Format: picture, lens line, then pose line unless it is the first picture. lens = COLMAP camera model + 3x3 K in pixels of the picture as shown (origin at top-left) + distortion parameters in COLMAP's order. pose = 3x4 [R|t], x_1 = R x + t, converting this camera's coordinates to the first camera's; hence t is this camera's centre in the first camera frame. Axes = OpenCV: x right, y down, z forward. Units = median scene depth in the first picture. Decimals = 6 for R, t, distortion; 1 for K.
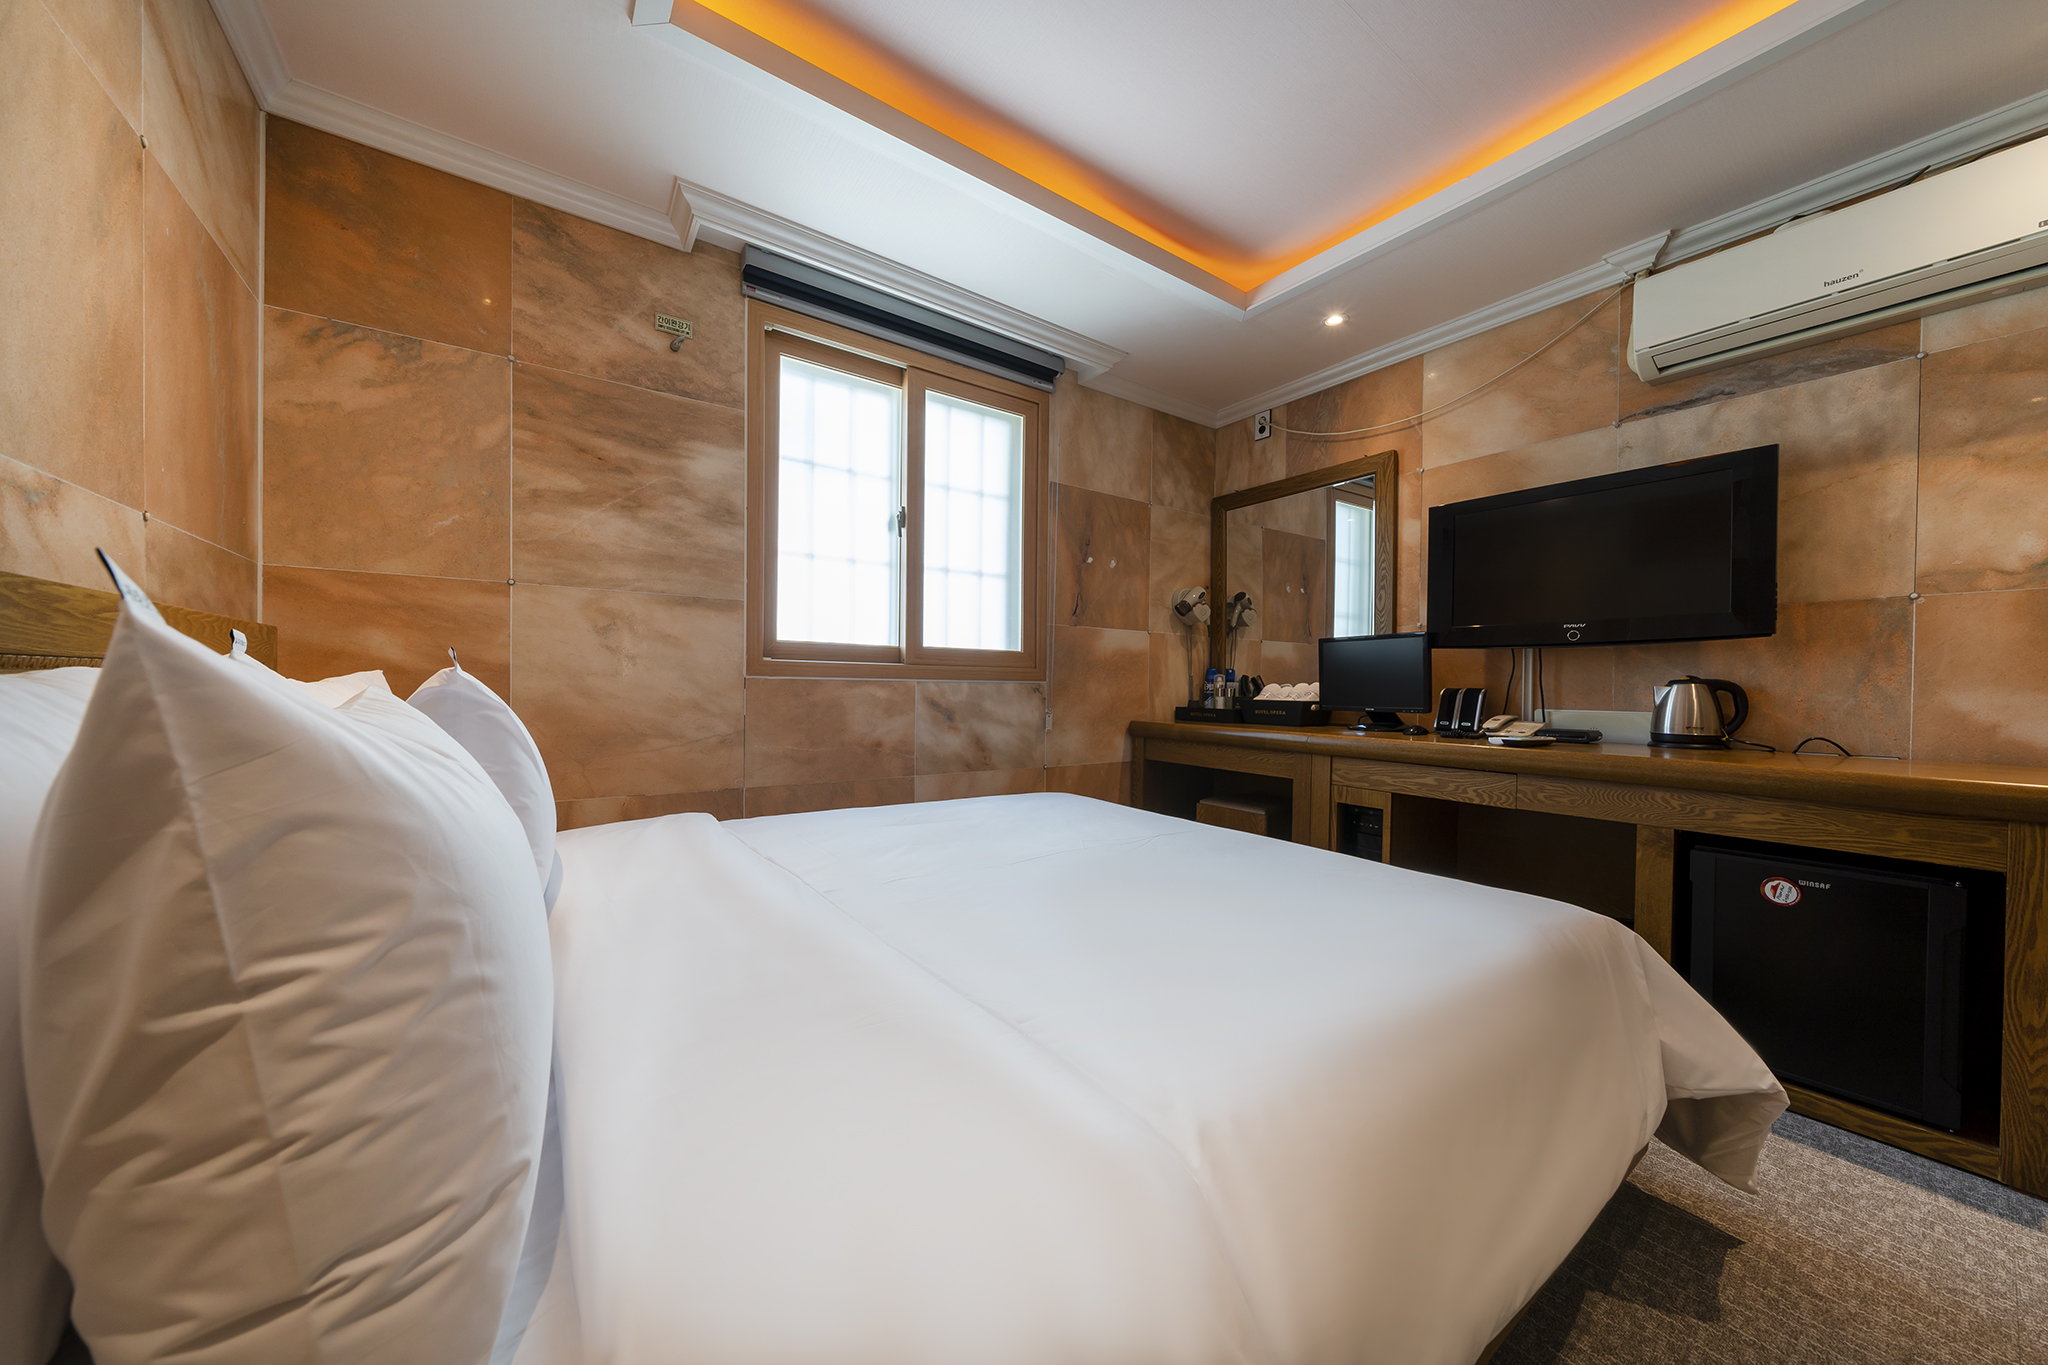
lens RADIAL K [[699.1, 0, 1013.1], [0, 699.1, 693.0], [0, 0, 1]] dist [-0.005957, -0.000063]
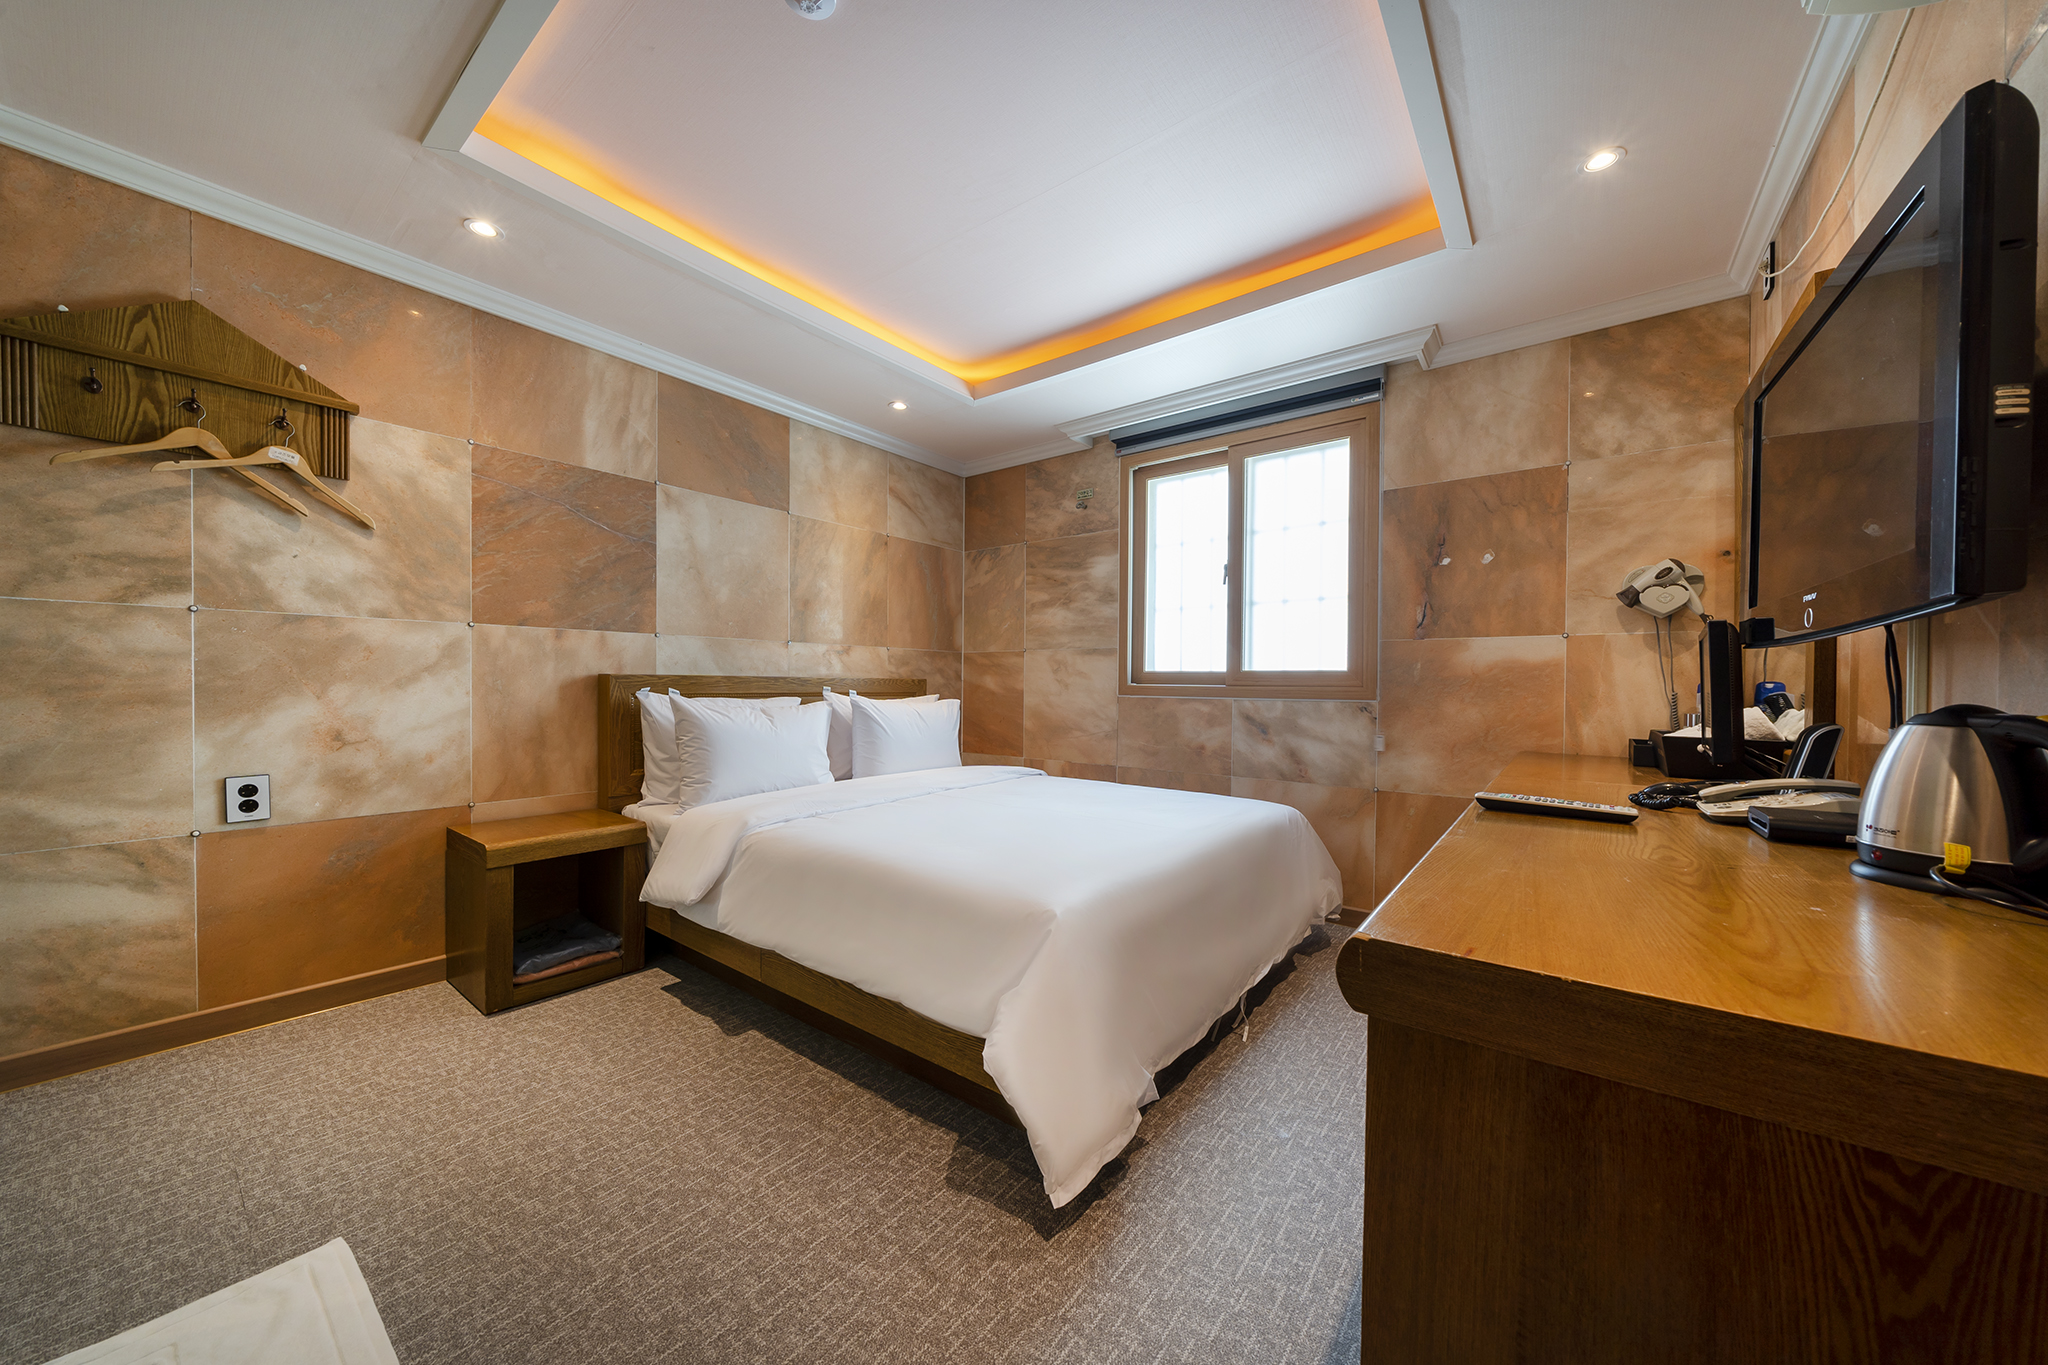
lens RADIAL K [[699.1, 0, 1018.7], [0, 699.1, 687.4], [0, 0, 1]] dist [-0.005957, -0.000063]
pose [[0.287582, -0.005127, -0.957742, 1.072514], [-0.012657, 0.999878, -0.009153, -0.025304], [0.957672, 0.014754, 0.287482, 0.328533]]
